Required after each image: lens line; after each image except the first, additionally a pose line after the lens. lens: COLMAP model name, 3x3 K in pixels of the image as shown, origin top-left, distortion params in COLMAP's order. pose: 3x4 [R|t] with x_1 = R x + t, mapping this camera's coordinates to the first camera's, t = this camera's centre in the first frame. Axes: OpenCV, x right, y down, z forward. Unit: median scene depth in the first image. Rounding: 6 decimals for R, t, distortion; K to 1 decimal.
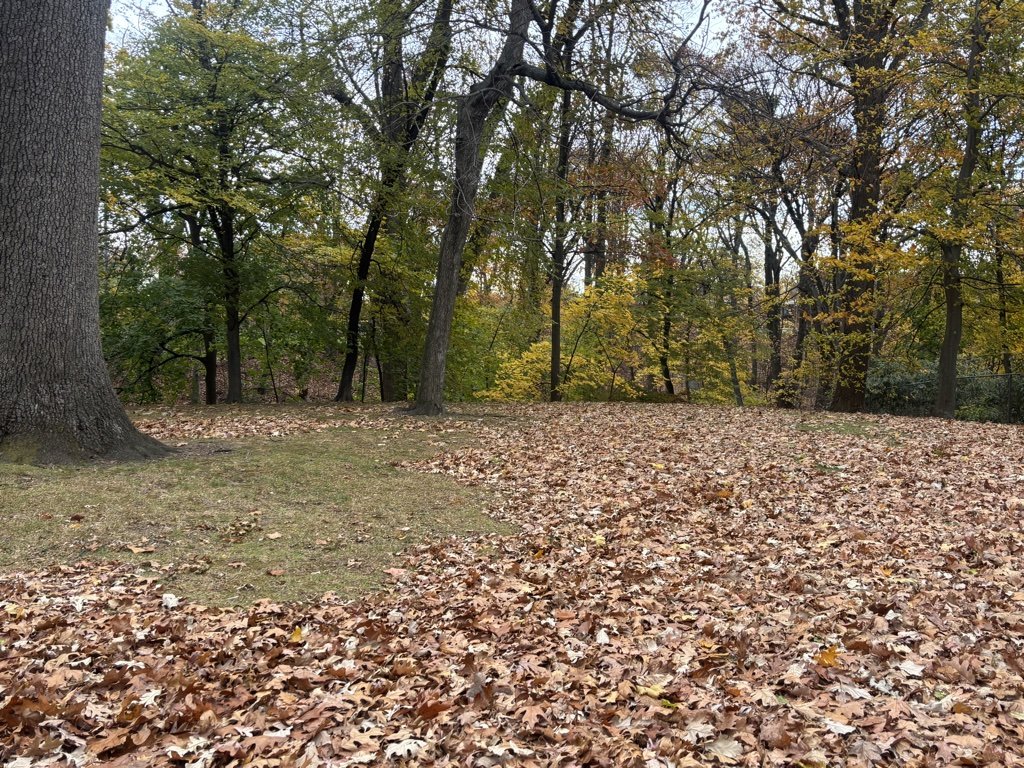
lens RADIAL K [[931.8, 0, 496.6], [0, 931.8, 383.0], [0, 0, 1]] dist [-0.002531, 0.005366]
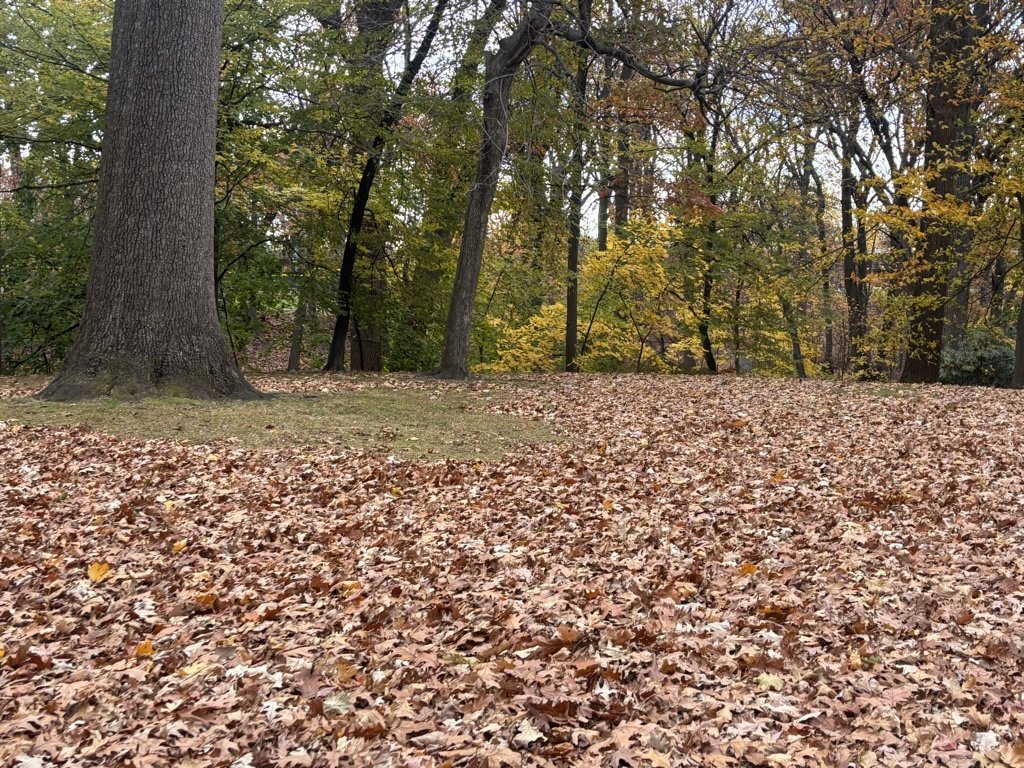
lens RADIAL K [[1369.0, 0, 512.0], [0, 1369.0, 384.0], [0, 0, 1]] dist [0.004558, -0.009846]
pose [[0.999375, 0.001683, 0.035303, -0.030055], [-0.002141, 0.999914, 0.012936, 0.009919], [-0.035278, -0.013004, 0.999293, -0.196802]]
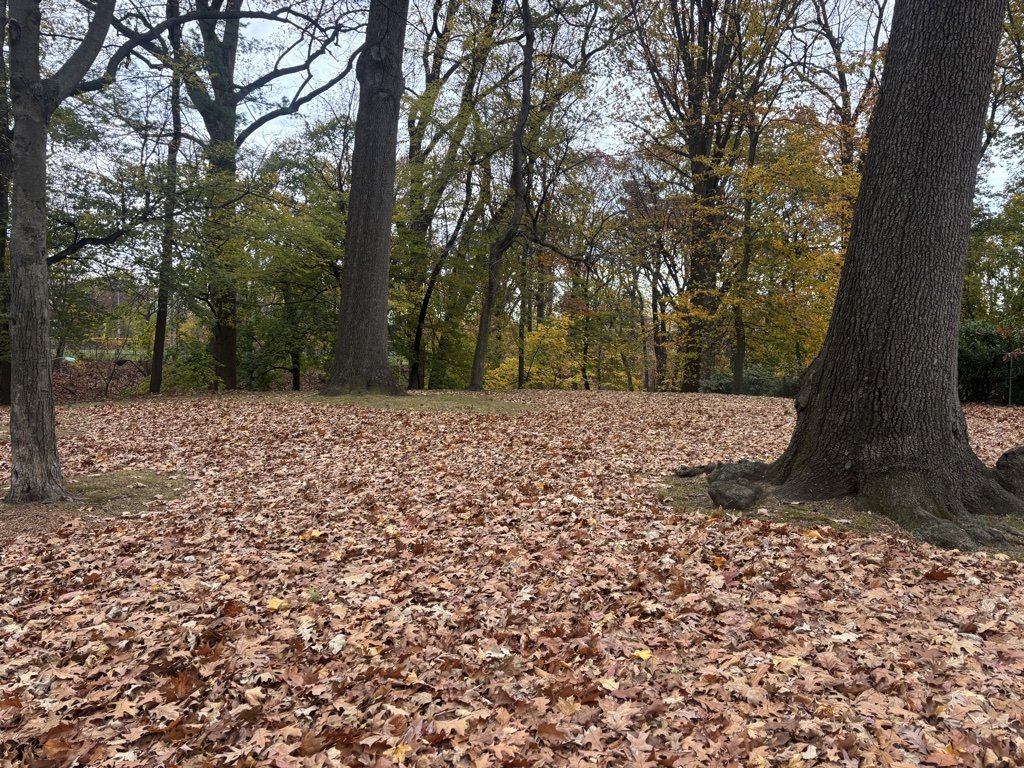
lens RADIAL K [[758.4, 0, 512.0], [0, 758.4, 384.0], [0, 0, 1]] dist [0.082389, -0.002628]
pose [[0.996242, -0.003752, 0.086531, -0.067661], [0.004906, 0.999902, -0.013125, 0.019602], [-0.086473, 0.013500, 0.996163, -0.346693]]
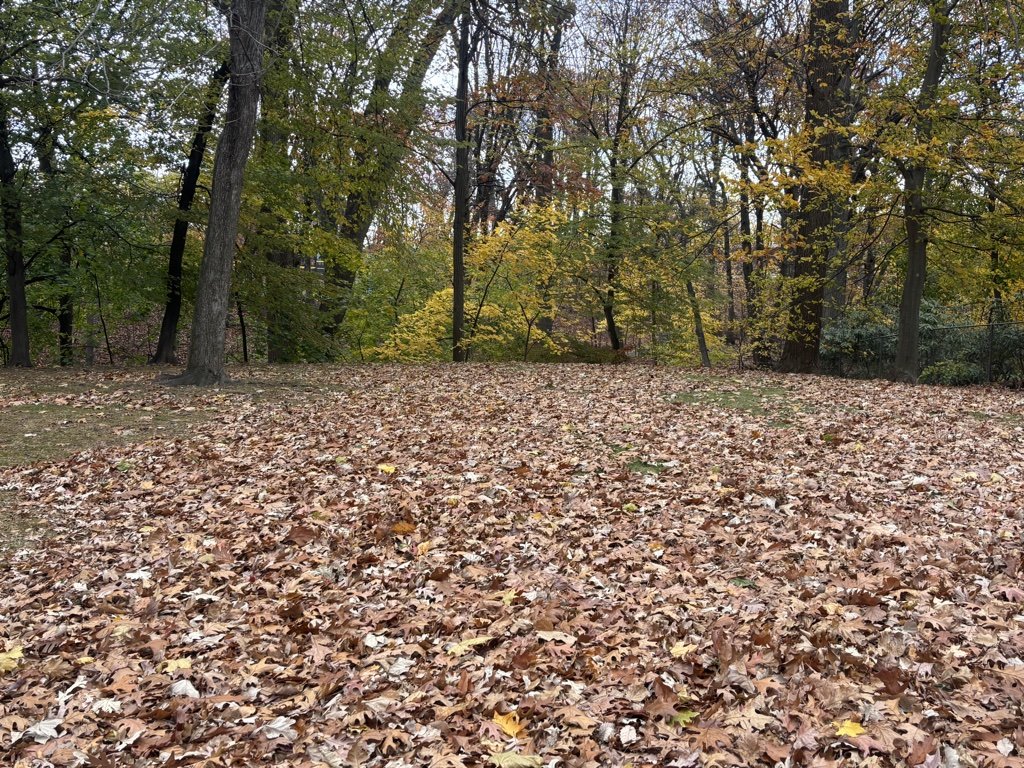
lens RADIAL K [[1009.5, 0, 516.4], [0, 1009.5, 380.7], [0, 0, 1]] dist [0.002500, -0.017156]
pose [[0.999032, -0.005728, 0.043604, 0.070066], [0.003736, 0.998952, 0.045621, -0.002230], [-0.043820, -0.045414, 0.998007, 0.080026]]
